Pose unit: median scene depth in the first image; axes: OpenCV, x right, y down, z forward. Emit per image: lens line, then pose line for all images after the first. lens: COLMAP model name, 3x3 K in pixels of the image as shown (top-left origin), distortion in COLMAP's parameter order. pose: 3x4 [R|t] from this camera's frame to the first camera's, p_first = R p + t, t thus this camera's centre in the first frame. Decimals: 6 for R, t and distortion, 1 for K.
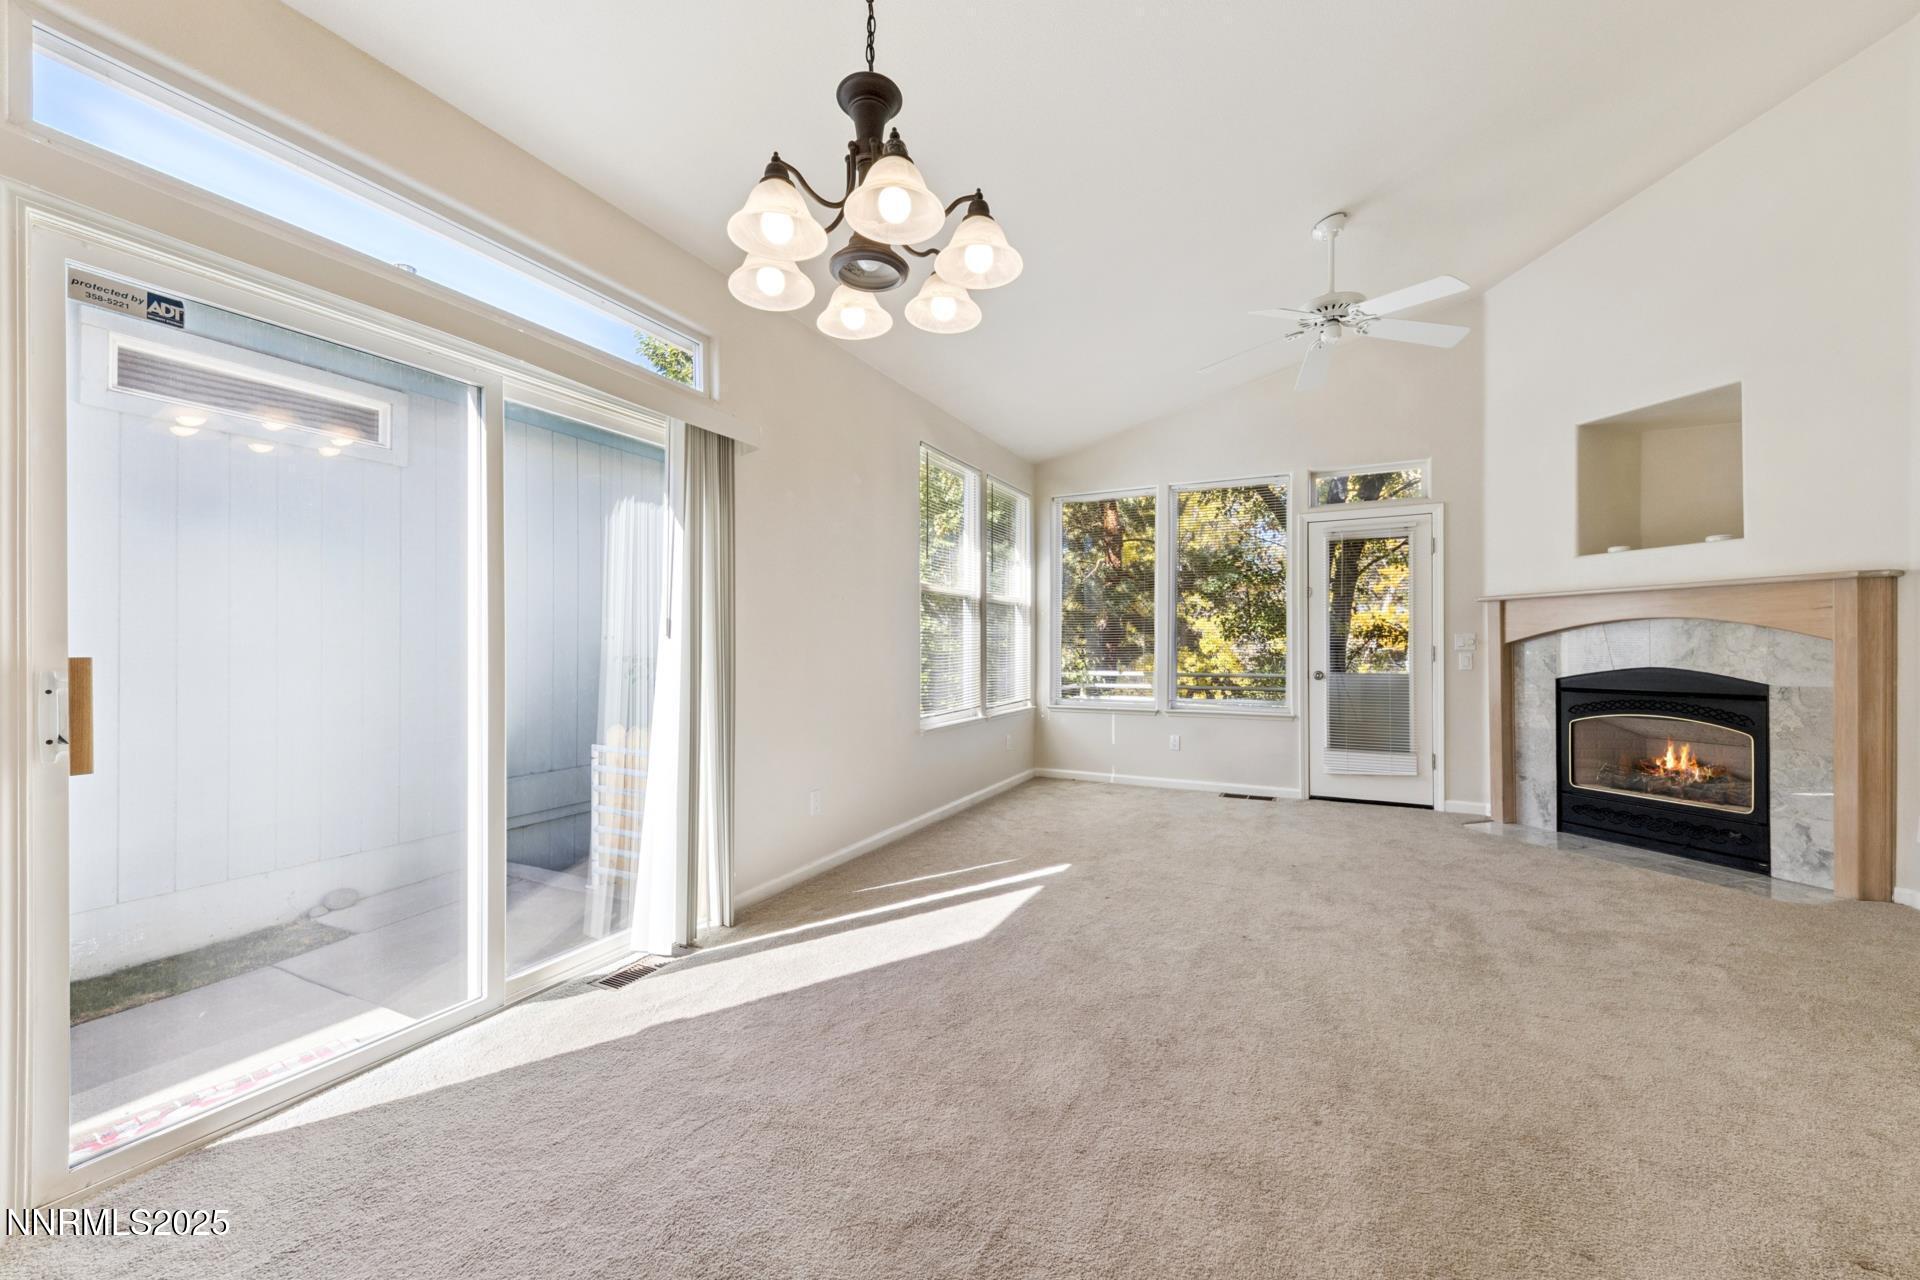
lens RADIAL K [[733.2, 0, 951.8], [0, 733.2, 641.6], [0, 0, 1]] dist [-0.000148, 0.000023]
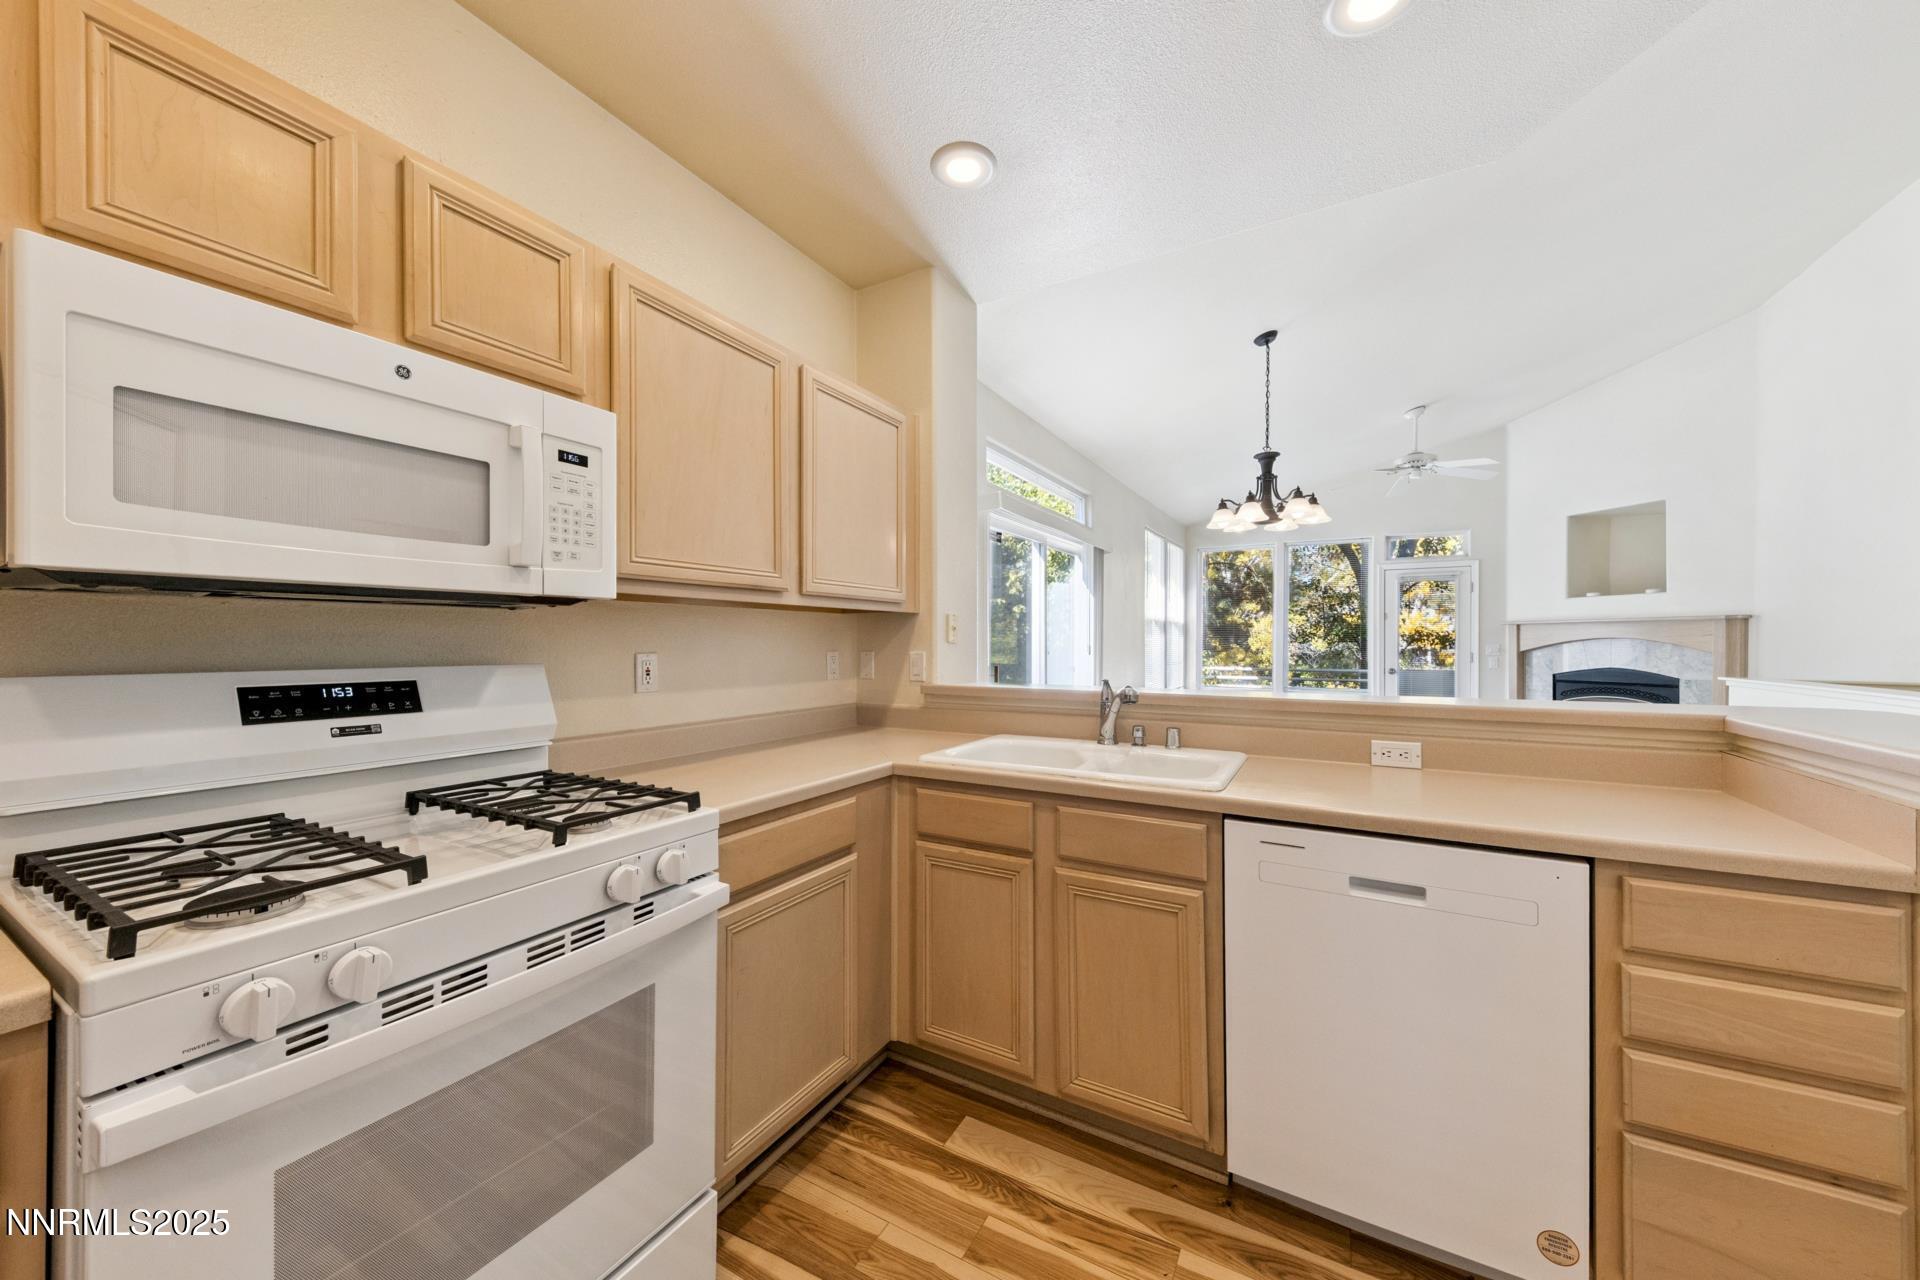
lens RADIAL K [[652.1, 0, 967.3], [0, 652.1, 642.5], [0, 0, 1]] dist [-0.003155, -0.000437]
pose [[0.998080, 0.001463, -0.061923, -0.390764], [-0.001015, 0.999973, 0.007275, -0.030290], [0.061932, -0.007198, 0.998054, -0.531951]]
